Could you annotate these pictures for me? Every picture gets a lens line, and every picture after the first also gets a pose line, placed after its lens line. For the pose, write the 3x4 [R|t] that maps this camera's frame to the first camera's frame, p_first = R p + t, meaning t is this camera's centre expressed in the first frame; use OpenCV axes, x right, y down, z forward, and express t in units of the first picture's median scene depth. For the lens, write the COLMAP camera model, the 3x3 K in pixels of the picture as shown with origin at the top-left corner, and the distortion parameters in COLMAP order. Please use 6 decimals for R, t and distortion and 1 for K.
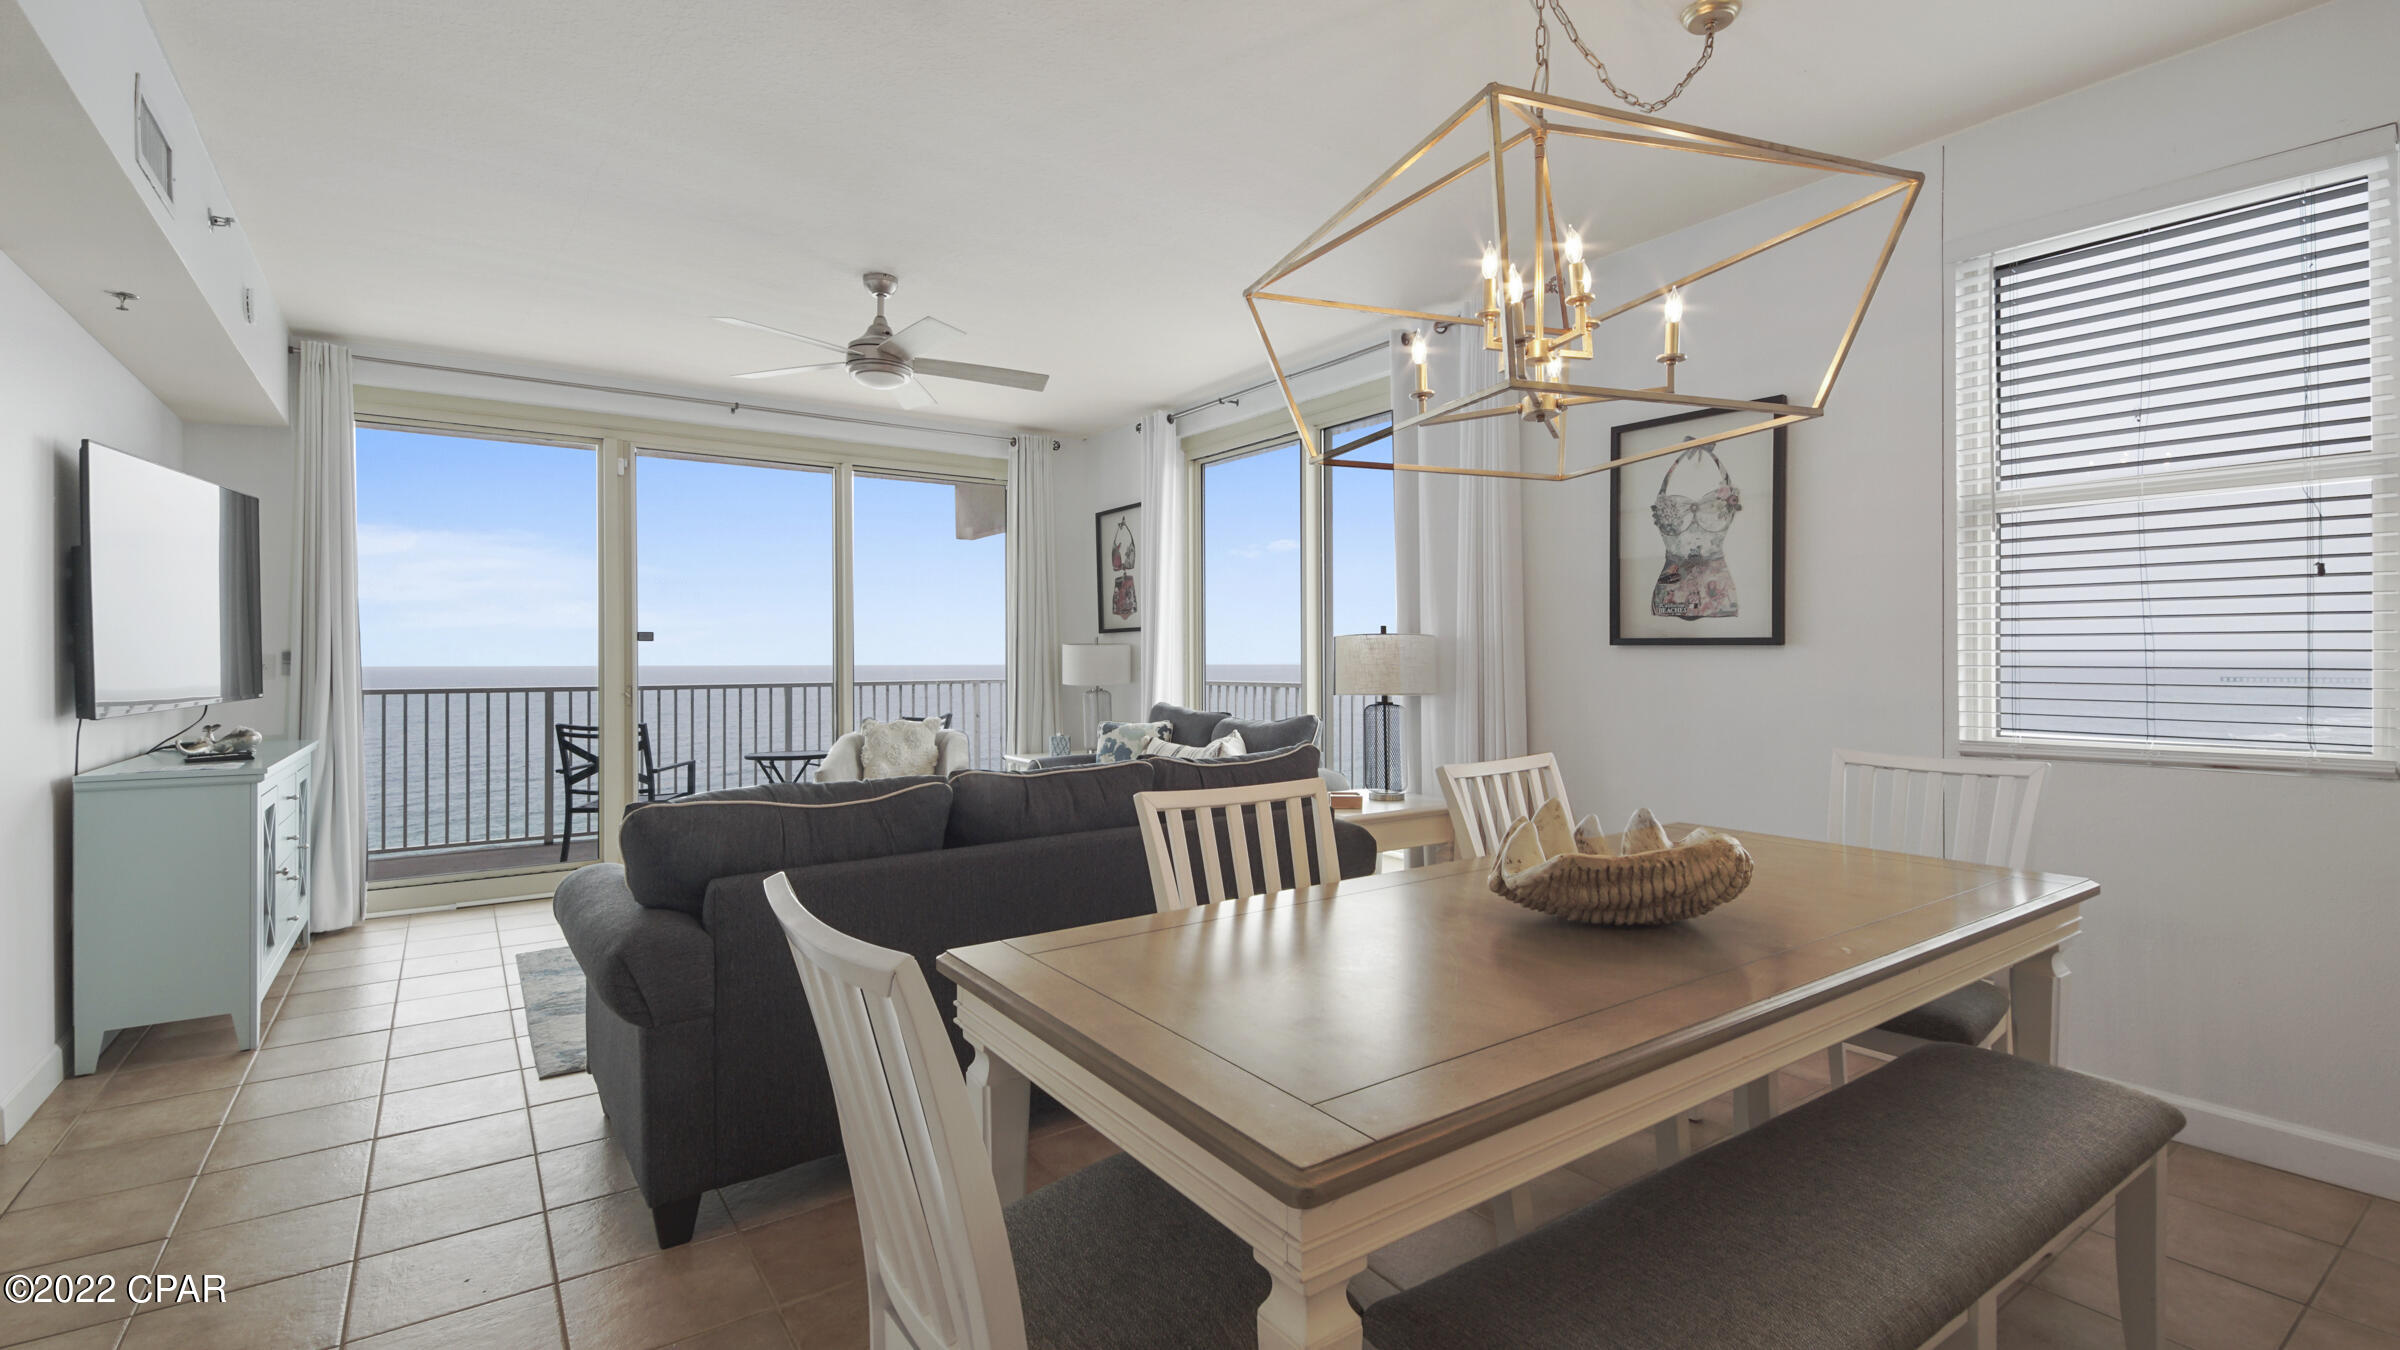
lens RADIAL K [[1057.3, 0, 1198.5], [0, 1057.3, 656.0], [0, 0, 1]] dist [0.019315, -0.012070]
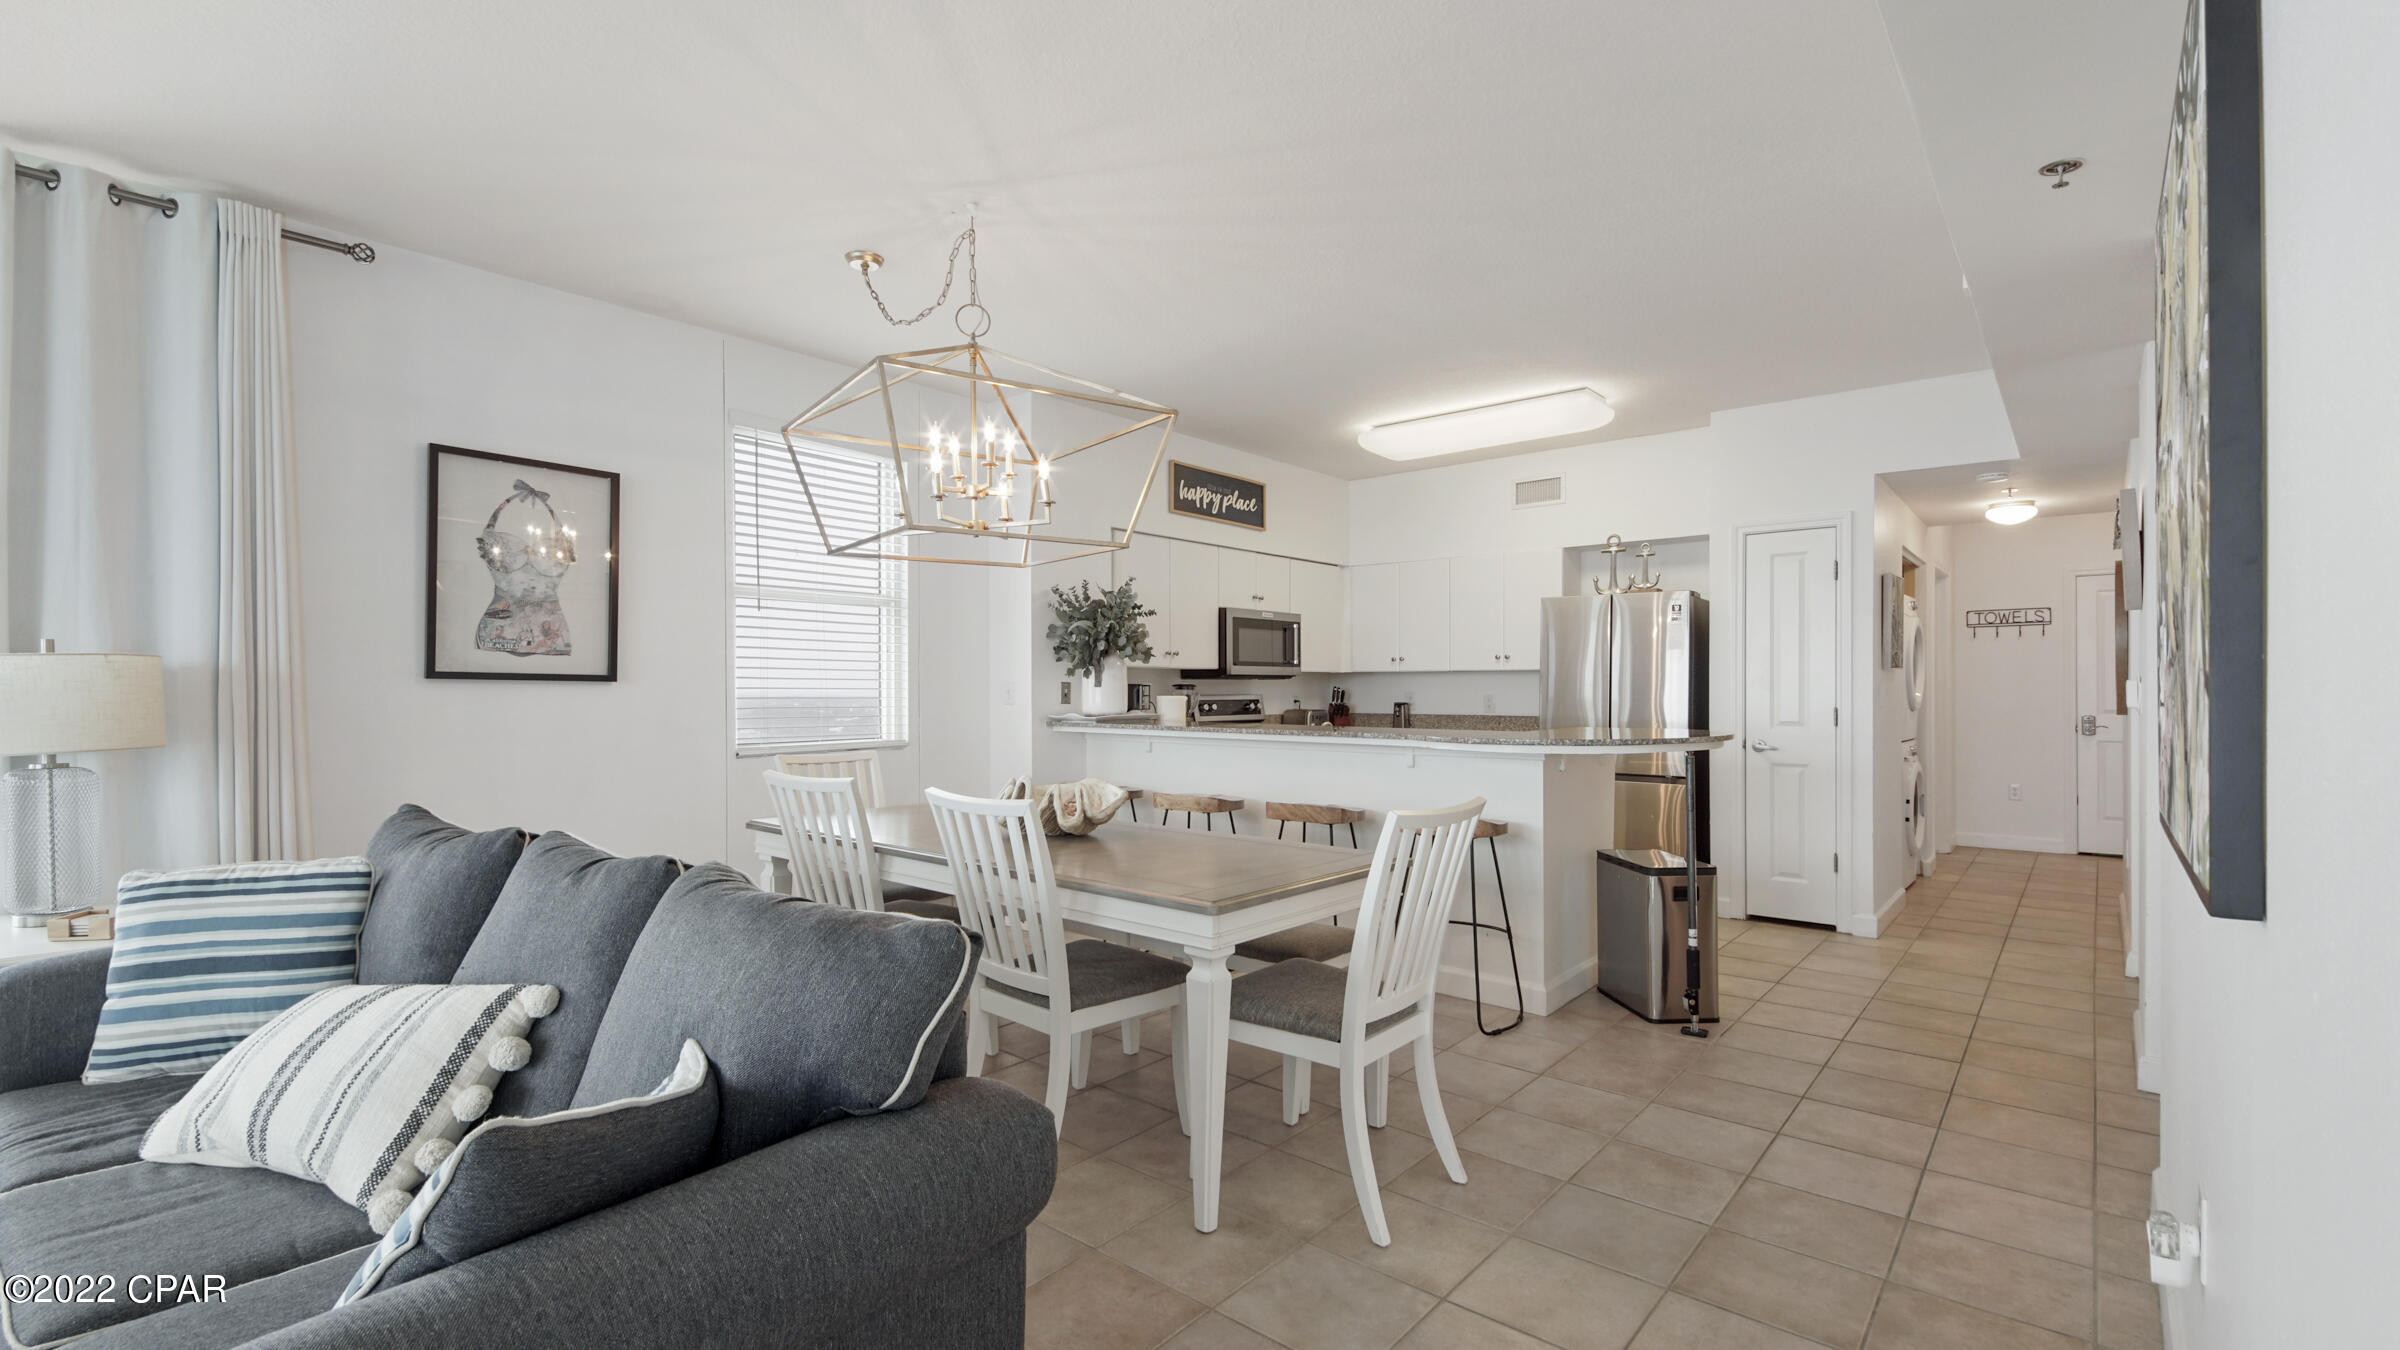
lens RADIAL K [[1057.3, 0, 1181.9], [0, 1057.3, 695.8], [0, 0, 1]] dist [0.019315, -0.012070]
pose [[-0.262322, -0.001515, 0.964979, -0.565584], [0.000278, 0.999999, 0.001645, 0.002755], [-0.964980, 0.000700, -0.262321, 0.510020]]
